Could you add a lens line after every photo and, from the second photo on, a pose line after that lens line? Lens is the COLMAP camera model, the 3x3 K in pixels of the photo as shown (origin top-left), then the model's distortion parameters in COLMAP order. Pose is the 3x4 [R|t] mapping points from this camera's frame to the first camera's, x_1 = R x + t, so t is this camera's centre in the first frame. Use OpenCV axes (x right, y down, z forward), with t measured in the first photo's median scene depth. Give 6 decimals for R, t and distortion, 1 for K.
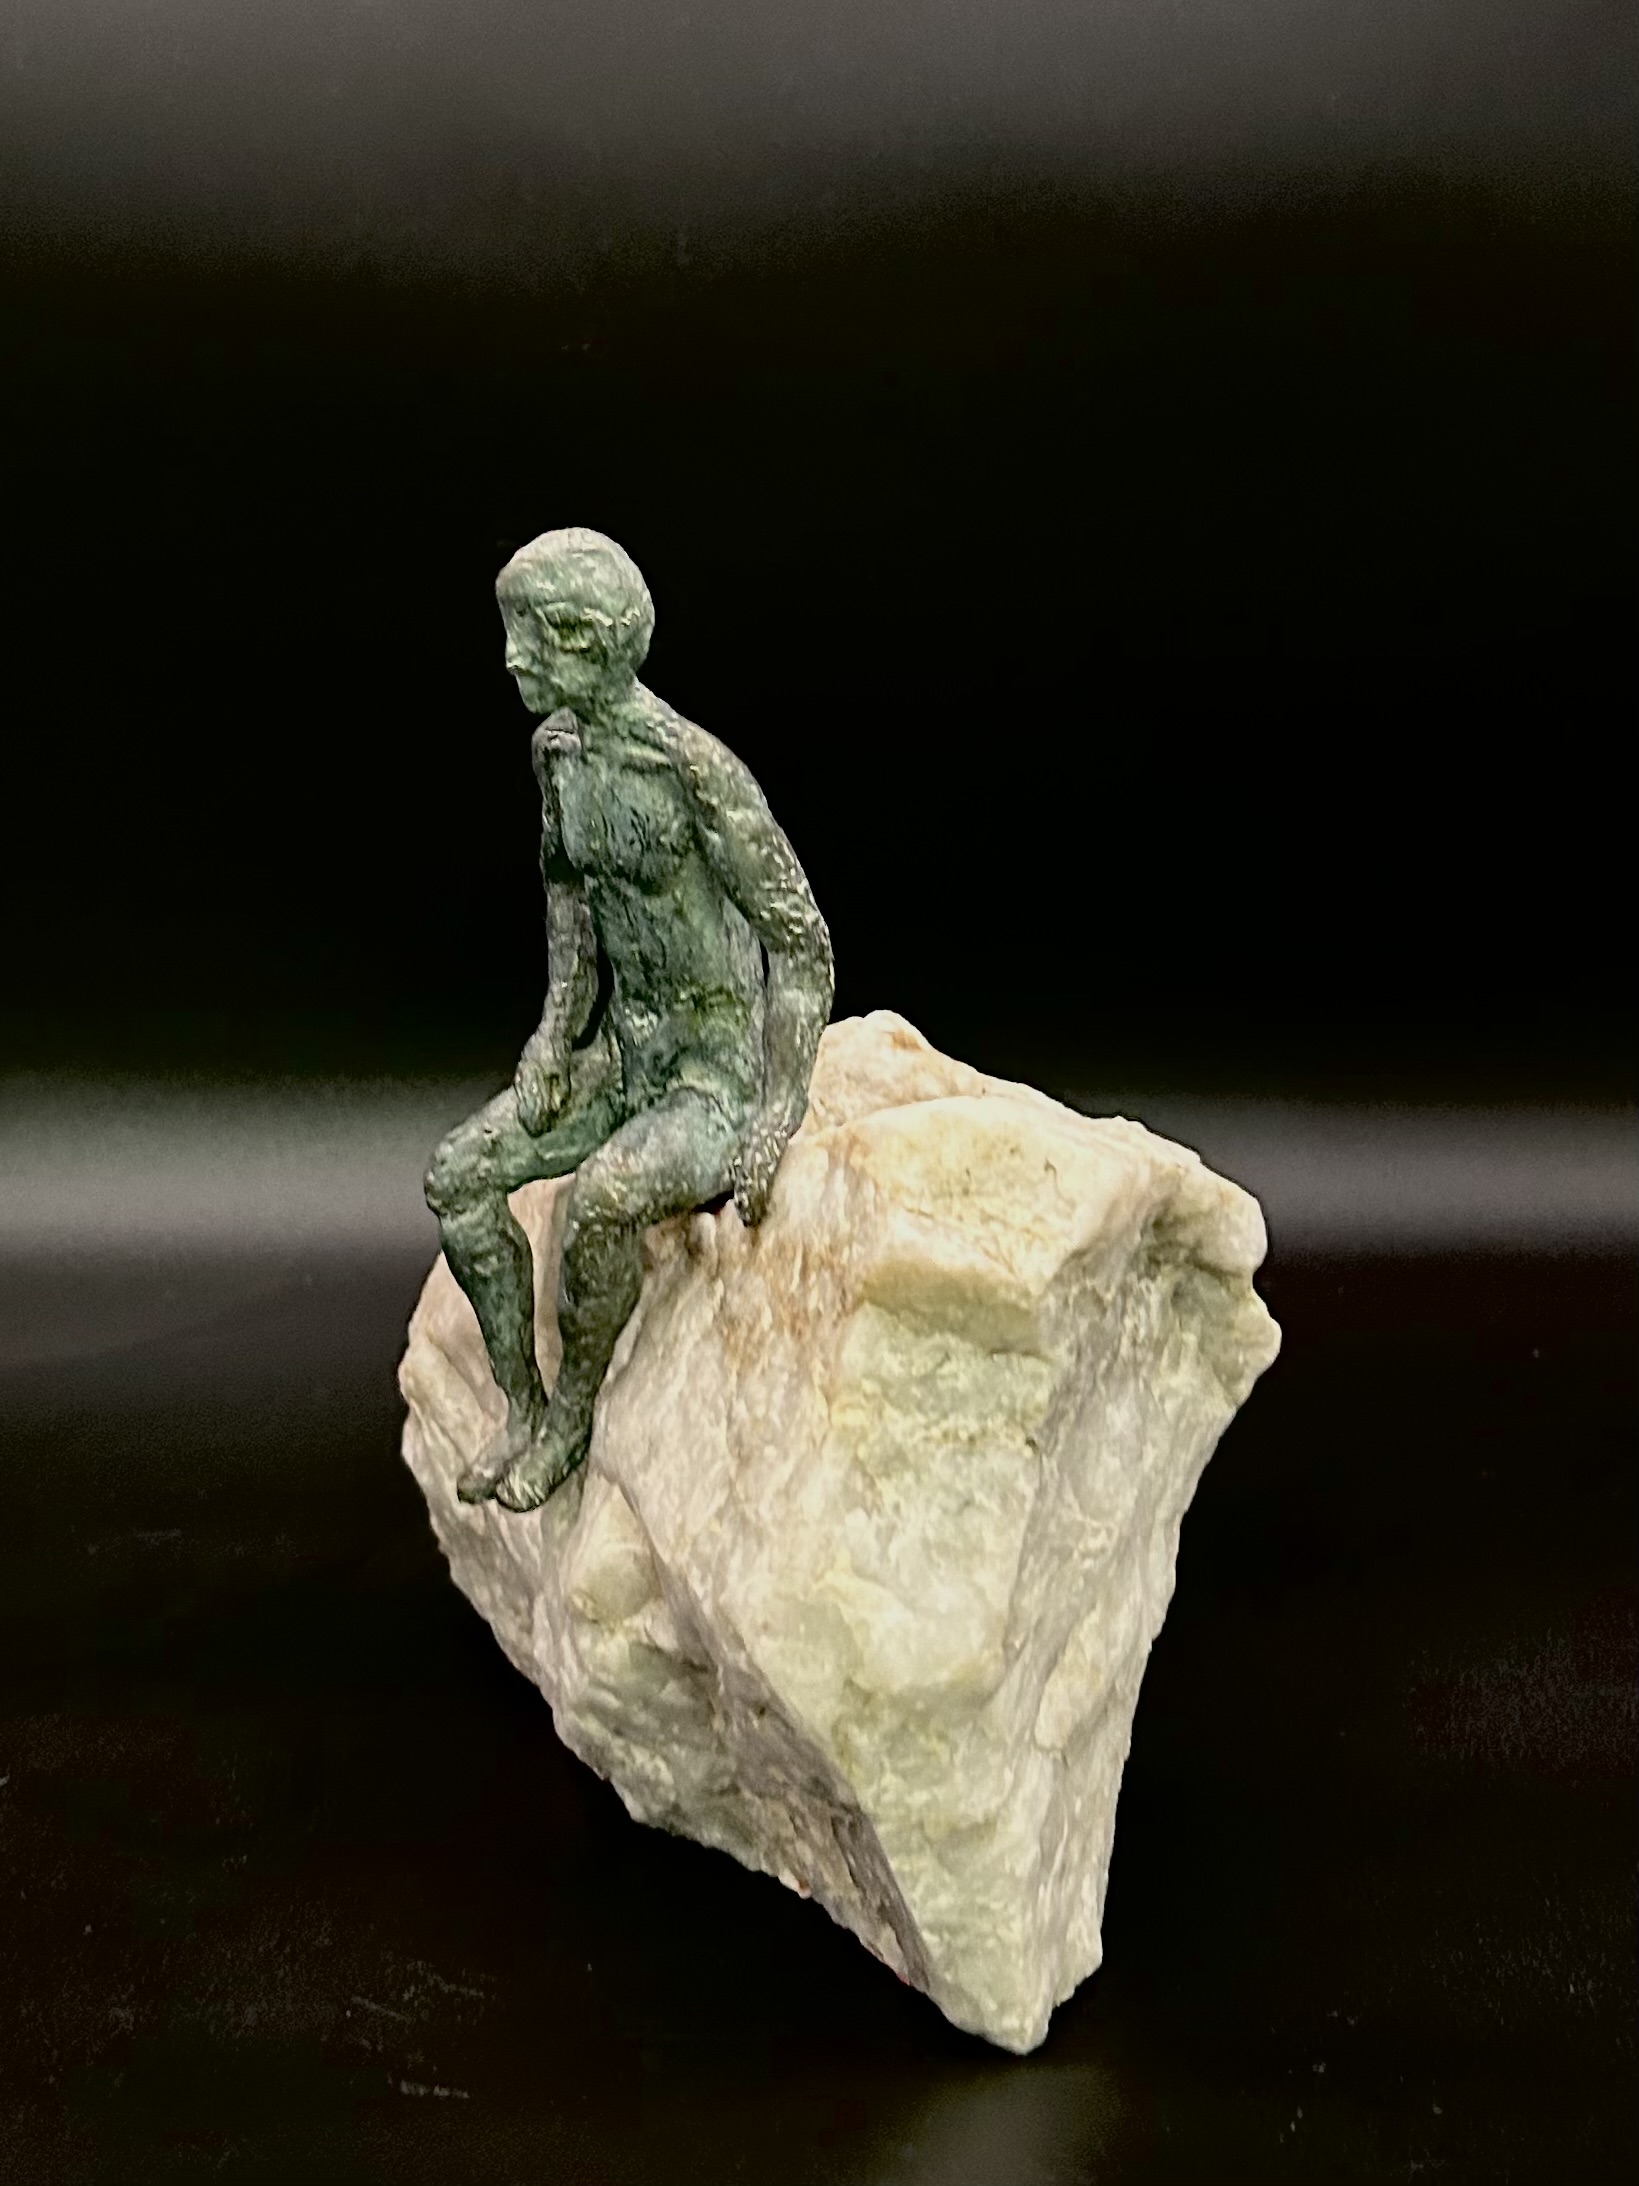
lens RADIAL K [[1669.3, 0, 904.9], [0, 1669.3, 1092.2], [0, 0, 1]] dist [0.042398, -0.156107]
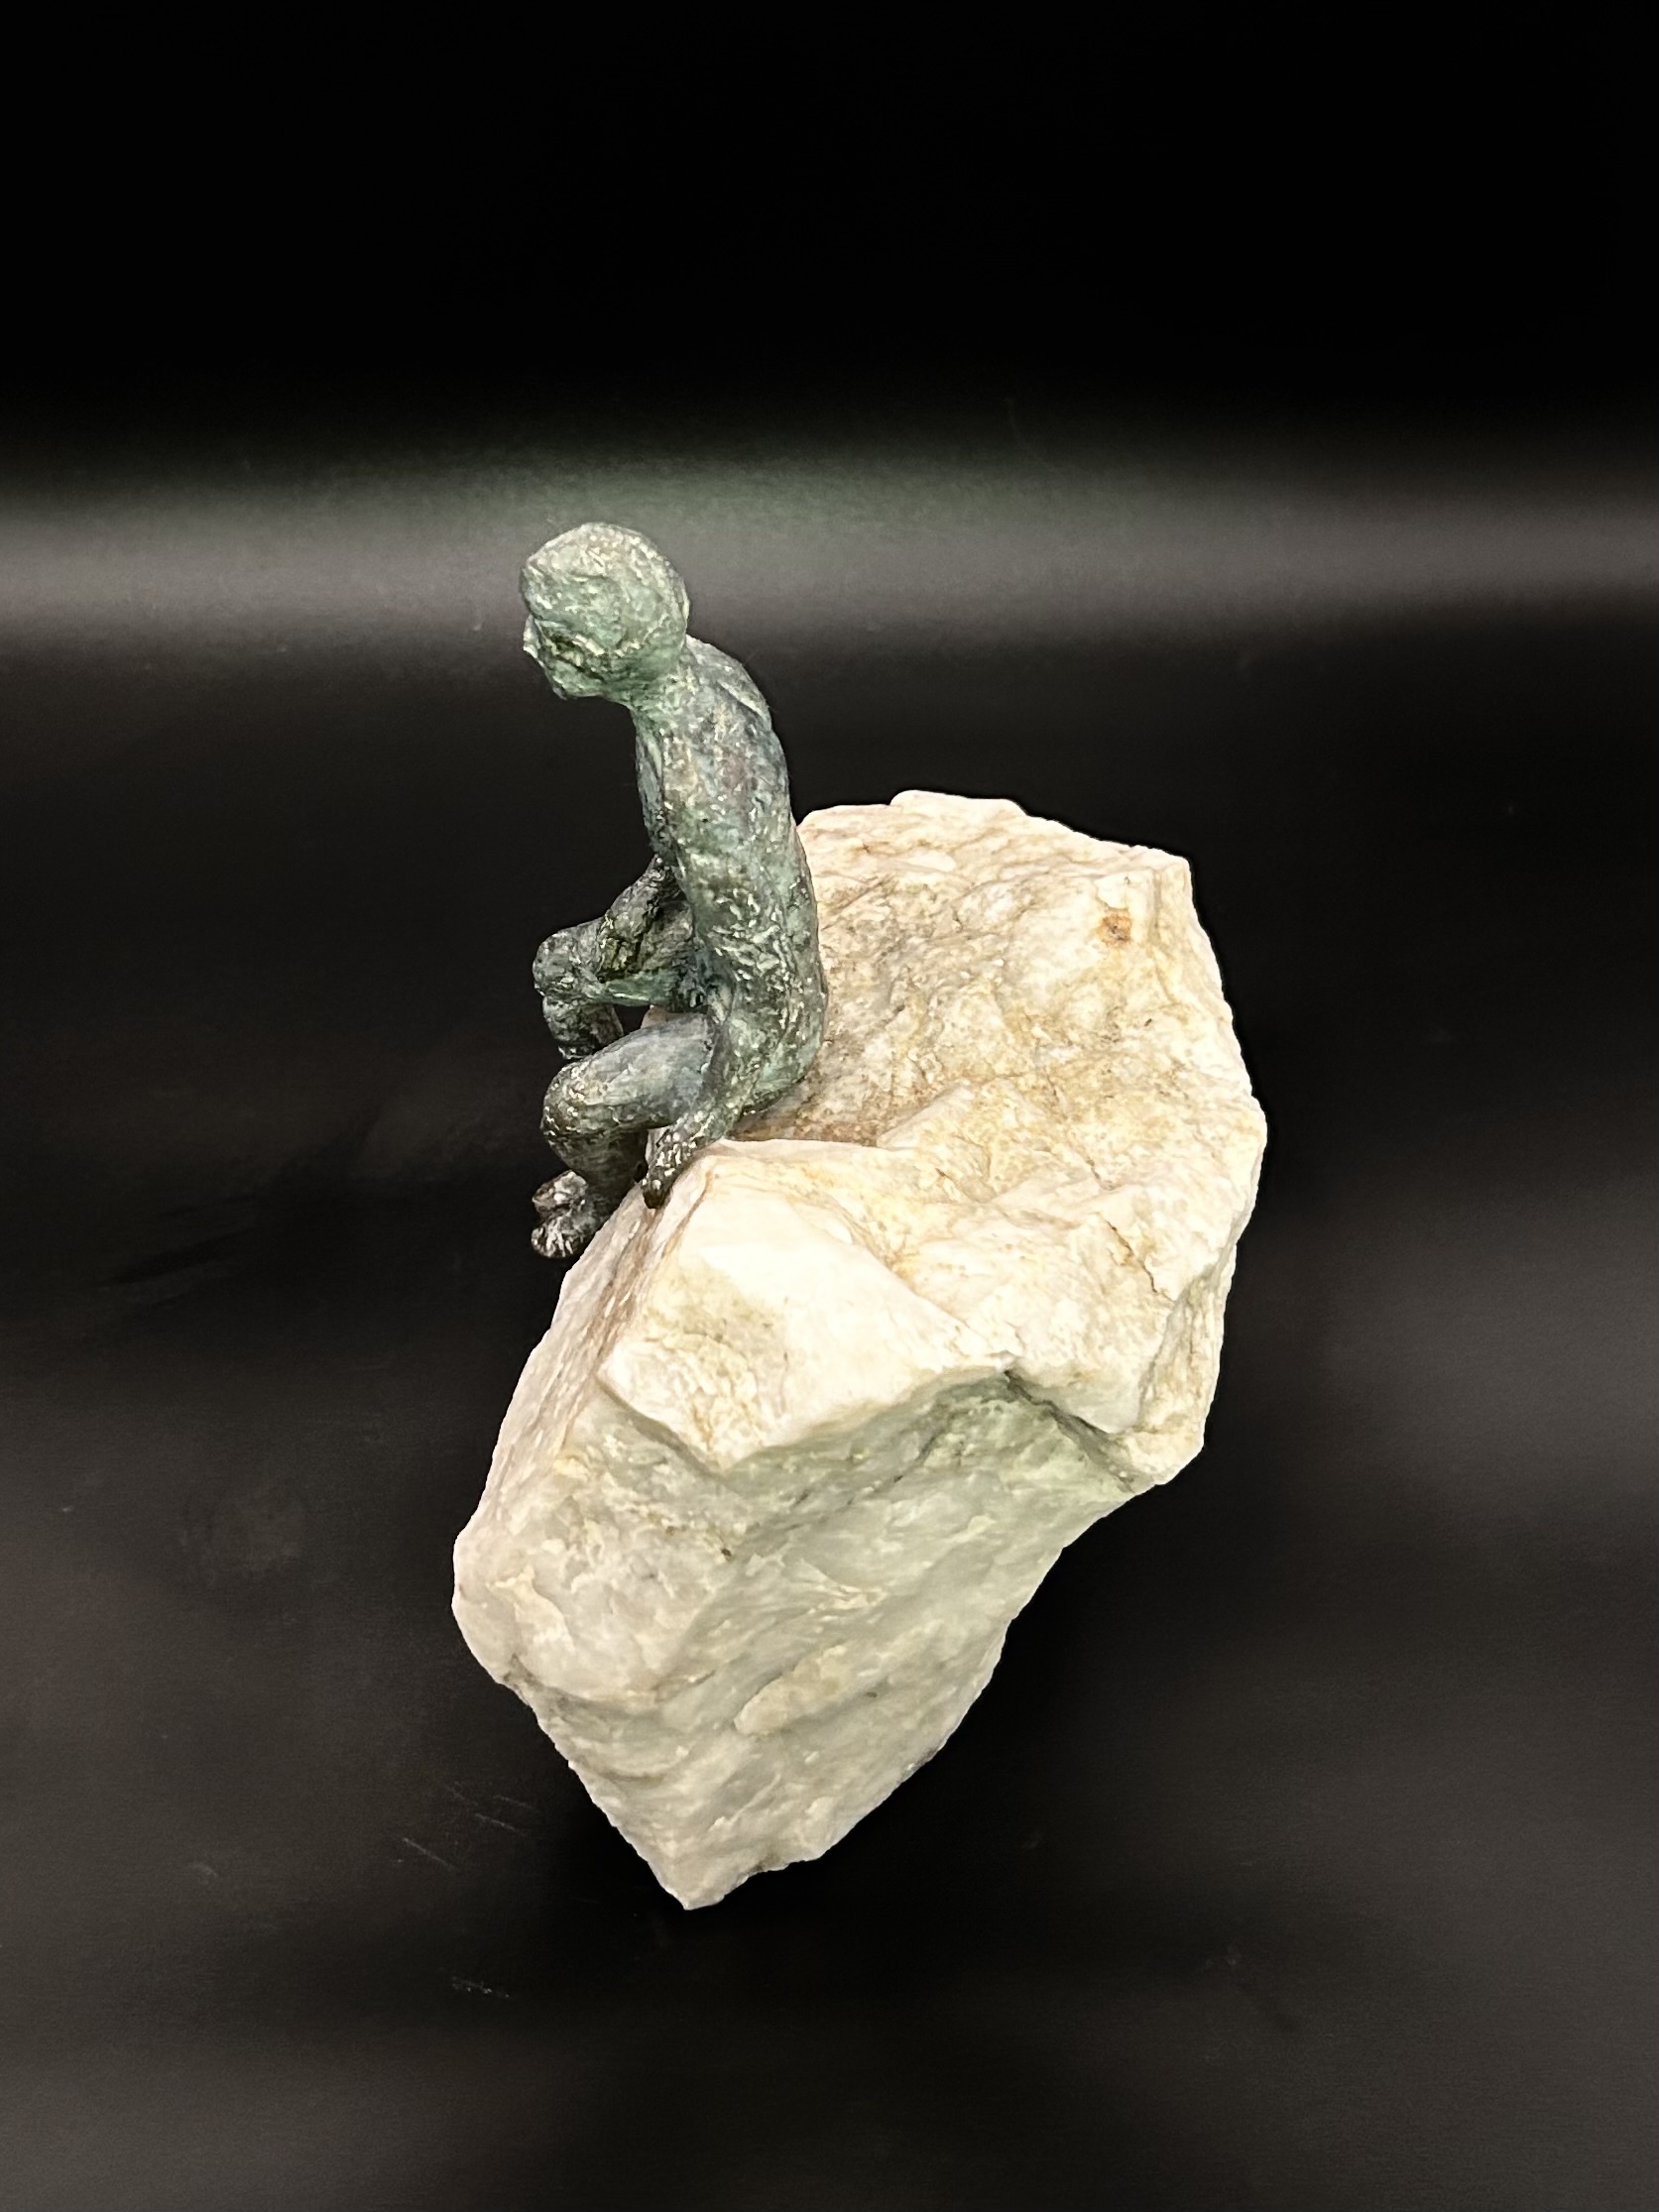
lens RADIAL K [[1668.0, 0, 829.5], [0, 1668.0, 1106.0], [0, 0, 1]] dist [0.000302, 0.000494]
pose [[0.879943, 0.390393, -0.270728, 0.299620], [-0.294421, 0.895352, 0.334158, -0.404865], [0.372850, -0.214332, 0.902798, 0.127002]]
